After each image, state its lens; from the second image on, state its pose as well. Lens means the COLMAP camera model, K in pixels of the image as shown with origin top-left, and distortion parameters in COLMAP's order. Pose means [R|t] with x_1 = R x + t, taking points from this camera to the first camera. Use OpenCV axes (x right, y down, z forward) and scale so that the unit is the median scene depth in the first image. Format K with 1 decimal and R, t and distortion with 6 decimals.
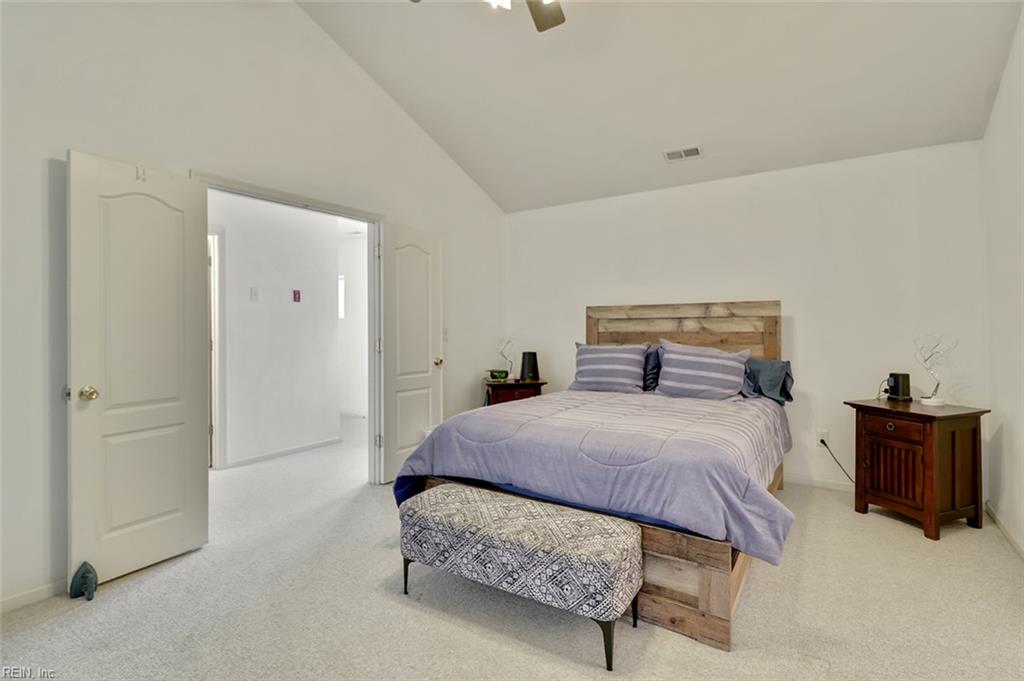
lens RADIAL K [[484.5, 0, 535.2], [0, 484.5, 325.0], [0, 0, 1]] dist [-0.001144, -0.000149]
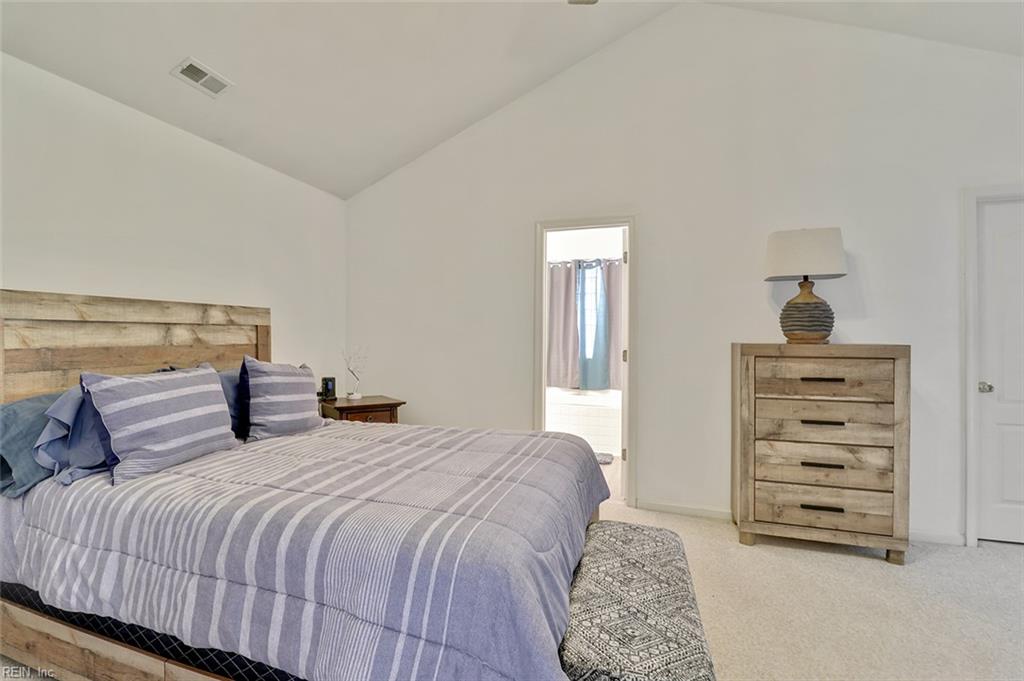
lens RADIAL K [[497.2, 0, 459.9], [0, 497.2, 335.3], [0, 0, 1]] dist [-0.005796, -0.001608]
pose [[-0.178606, 0.008147, 0.983887, -0.480093], [-0.003049, 0.999956, -0.008834, 0.006140], [-0.983916, -0.004577, -0.178573, 0.873977]]
